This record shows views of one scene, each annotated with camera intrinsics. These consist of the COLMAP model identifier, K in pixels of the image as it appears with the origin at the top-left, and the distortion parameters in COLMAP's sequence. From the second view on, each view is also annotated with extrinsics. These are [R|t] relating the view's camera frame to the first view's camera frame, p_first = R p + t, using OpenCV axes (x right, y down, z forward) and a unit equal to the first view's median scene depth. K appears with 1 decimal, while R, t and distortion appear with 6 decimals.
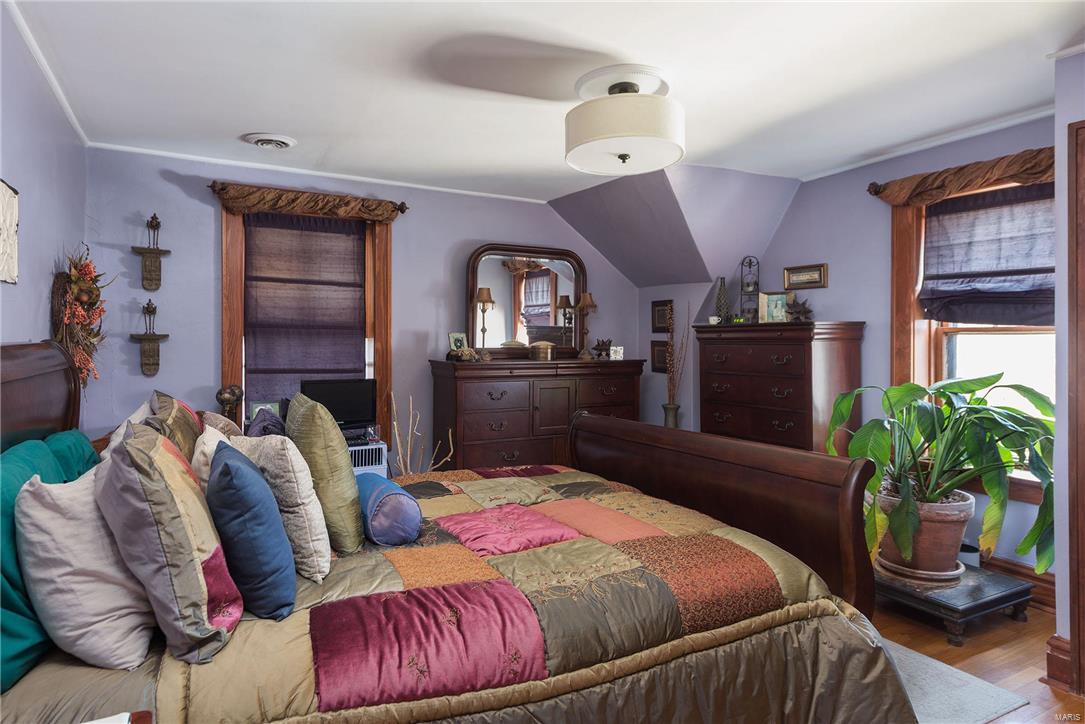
lens RADIAL K [[623.6, 0, 540.8], [0, 623.6, 342.2], [0, 0, 1]] dist [0.004909, 0.000402]
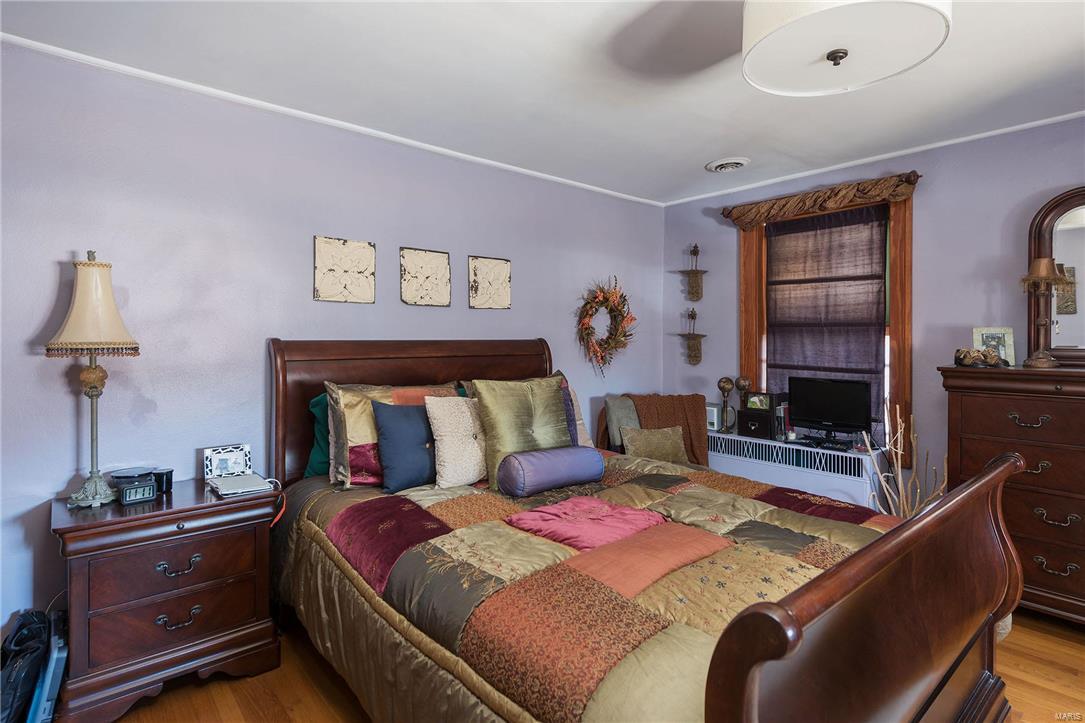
lens RADIAL K [[560.1, 0, 541.5], [0, 560.1, 340.0], [0, 0, 1]] dist [0.024723, 0.000178]
pose [[0.211652, 0.002851, -0.977341, 0.434006], [-0.001753, 0.999995, 0.002537, -0.001536], [0.977344, 0.001176, 0.211656, 0.379681]]
